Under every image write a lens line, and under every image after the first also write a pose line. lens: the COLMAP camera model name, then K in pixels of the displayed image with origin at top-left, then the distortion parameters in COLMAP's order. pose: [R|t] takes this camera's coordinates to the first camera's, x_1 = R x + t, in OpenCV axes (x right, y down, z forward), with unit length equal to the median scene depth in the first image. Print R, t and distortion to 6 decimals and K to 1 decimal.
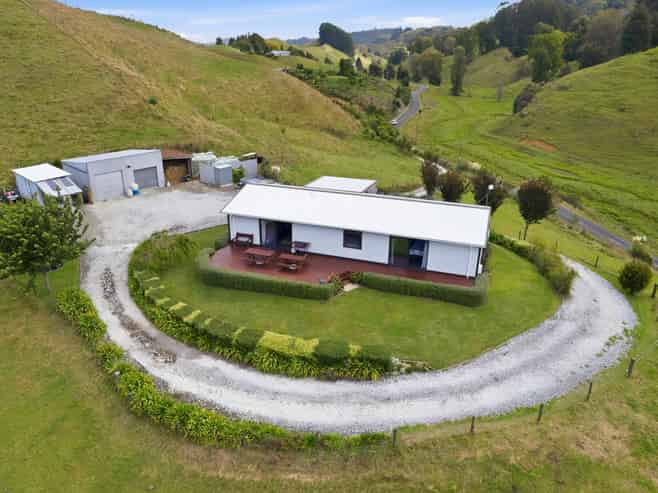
lens RADIAL K [[477.8, 0, 331.7], [0, 477.8, 247.6], [0, 0, 1]] dist [-0.078986, 0.070888]
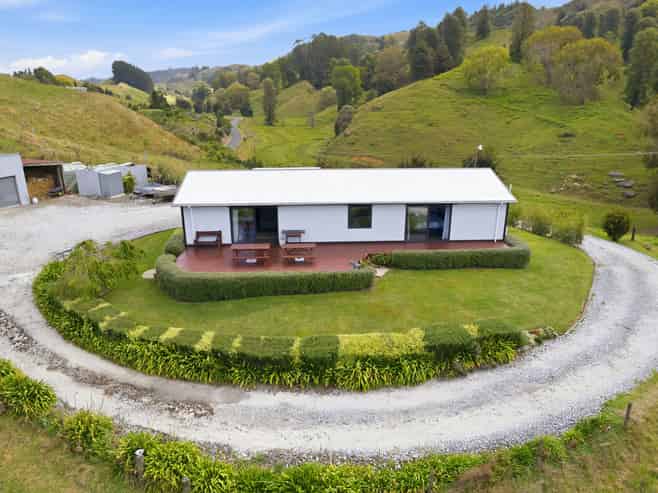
lens RADIAL K [[477.8, 0, 331.7], [0, 477.8, 247.6], [0, 0, 1]] dist [-0.078986, 0.070888]
pose [[0.922633, -0.129653, 0.363234, -0.298369], [0.155729, 0.986850, -0.043313, 0.061716], [-0.352841, 0.096528, 0.930691, 0.269987]]
